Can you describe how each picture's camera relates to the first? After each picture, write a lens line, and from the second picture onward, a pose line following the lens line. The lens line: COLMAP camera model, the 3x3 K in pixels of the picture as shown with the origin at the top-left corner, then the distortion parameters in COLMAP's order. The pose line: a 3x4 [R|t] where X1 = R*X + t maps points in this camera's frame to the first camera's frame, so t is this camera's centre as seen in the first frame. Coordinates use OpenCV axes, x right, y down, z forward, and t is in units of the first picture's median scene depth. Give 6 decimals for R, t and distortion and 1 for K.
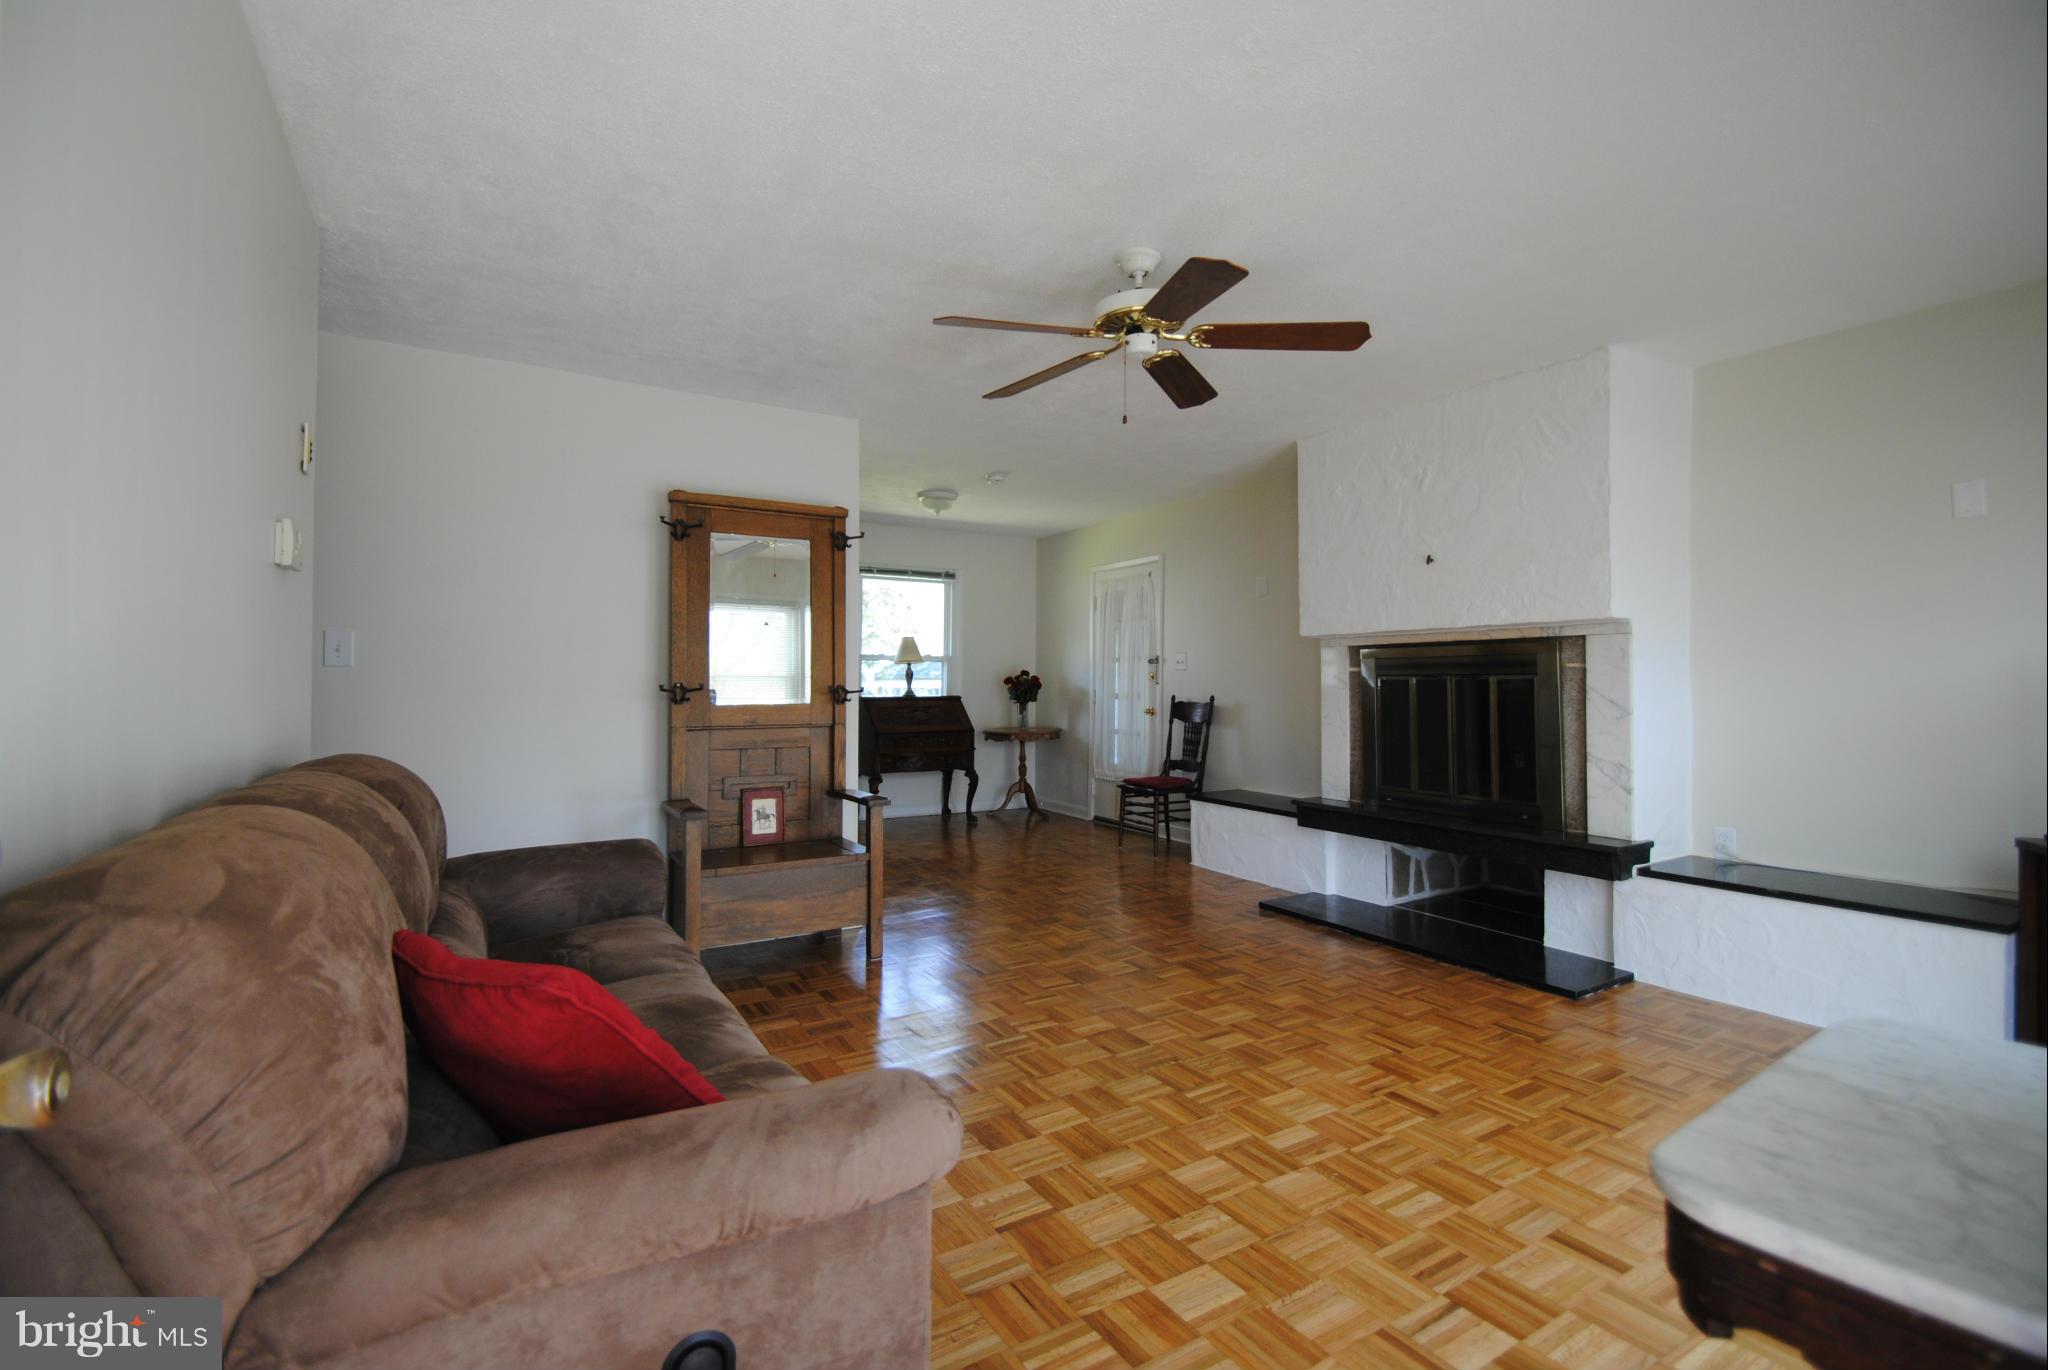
lens RADIAL K [[896.2, 0, 1014.9], [0, 896.2, 671.2], [0, 0, 1]] dist [0.020449, -0.021820]
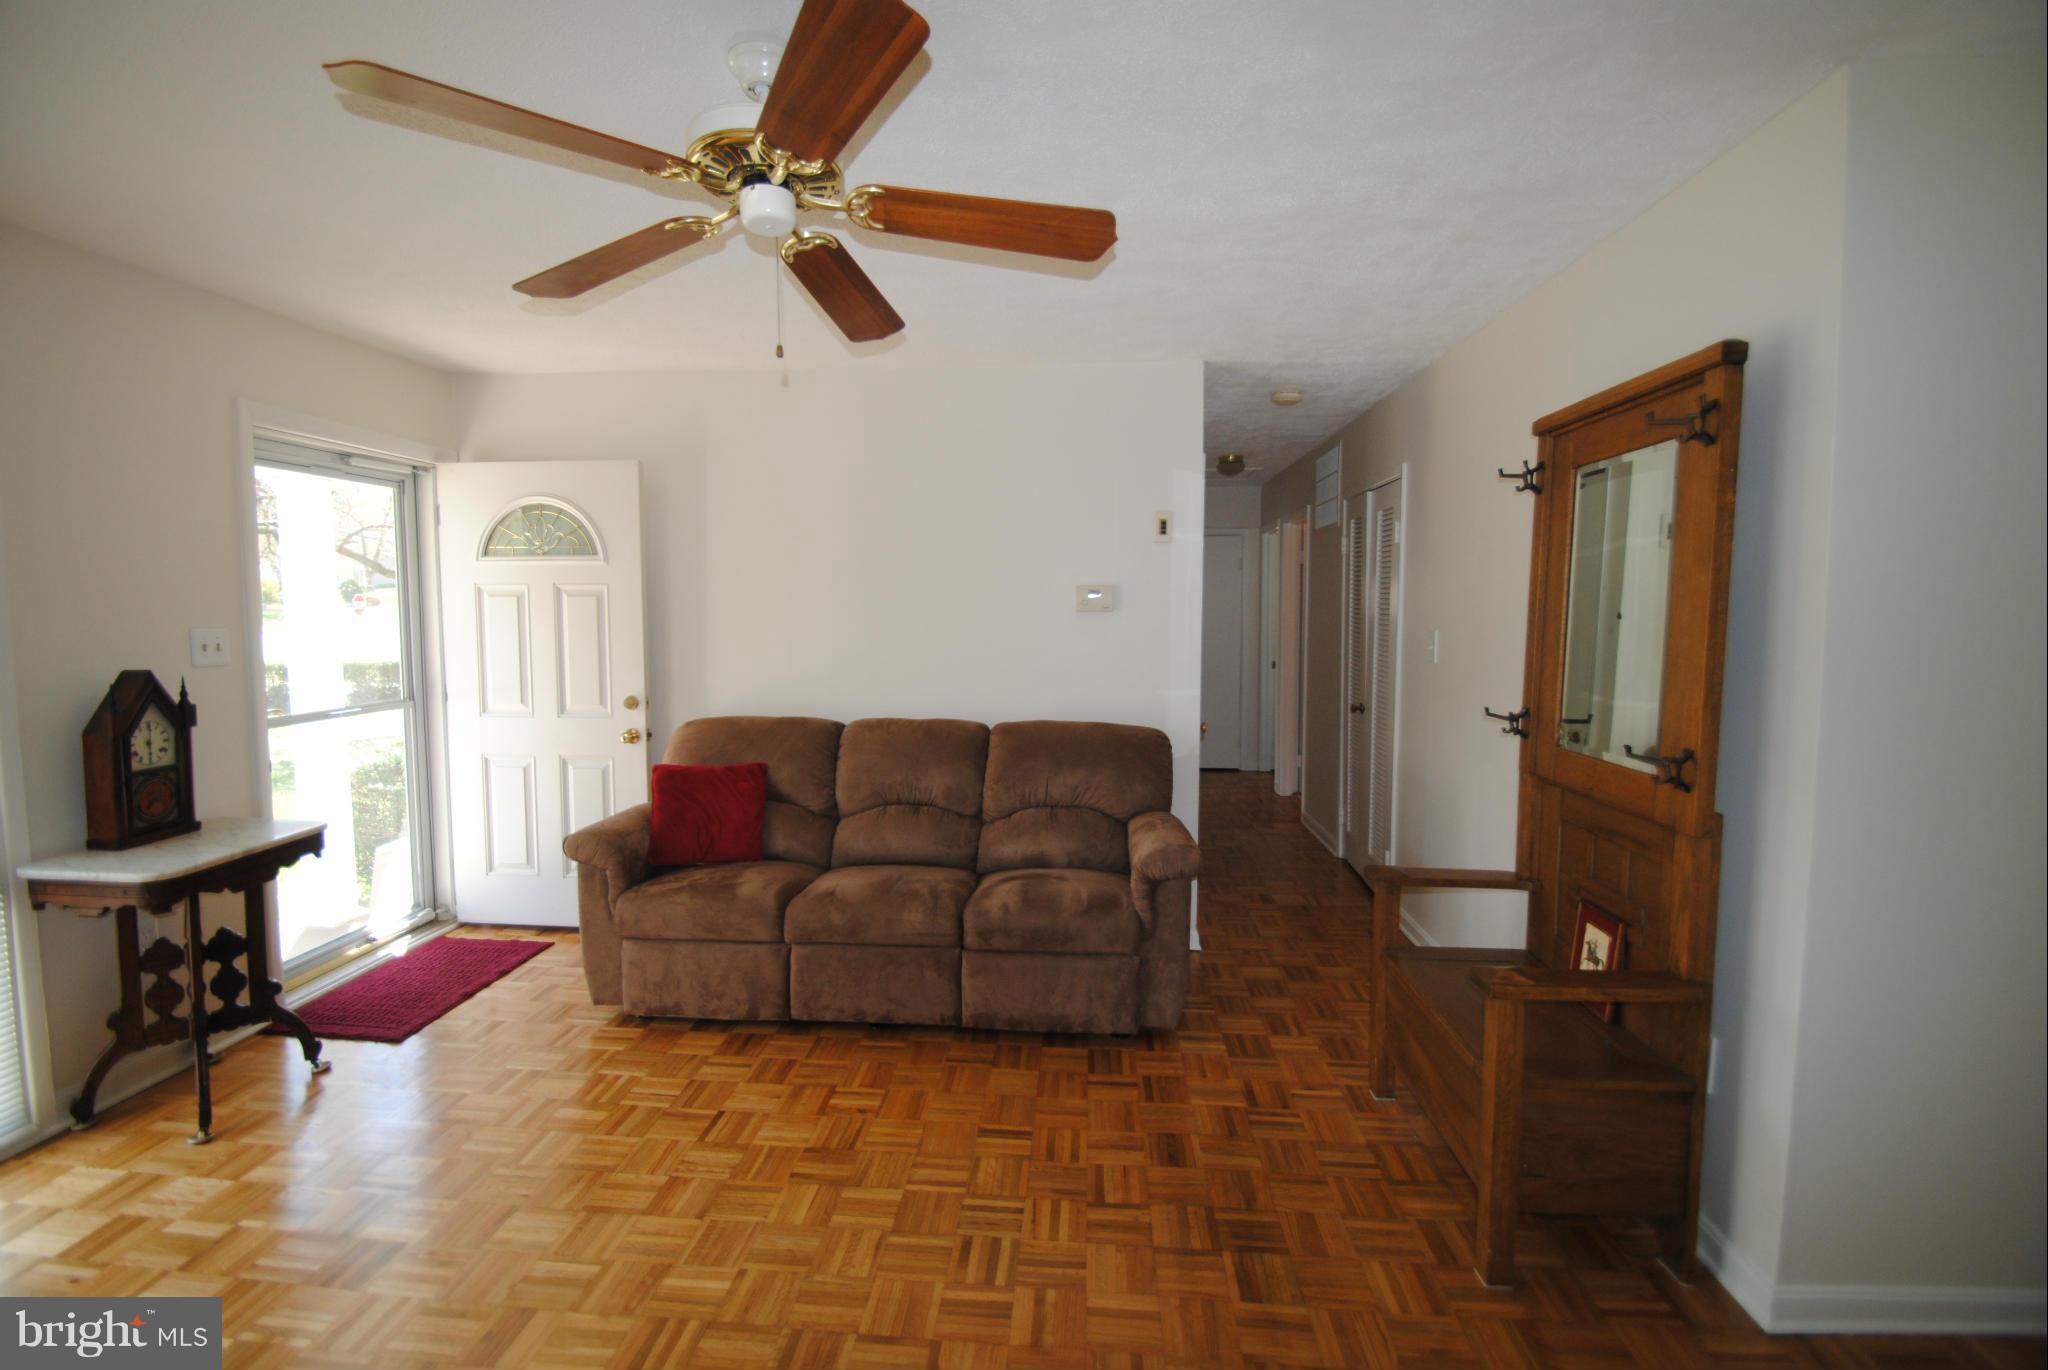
lens RADIAL K [[896.2, 0, 1014.9], [0, 896.2, 671.2], [0, 0, 1]] dist [0.020449, -0.021820]
pose [[-0.576890, 0.059470, -0.814654, 0.315782], [0.012228, 0.997863, 0.064185, -0.049253], [0.816730, 0.027066, -0.576385, 0.853397]]
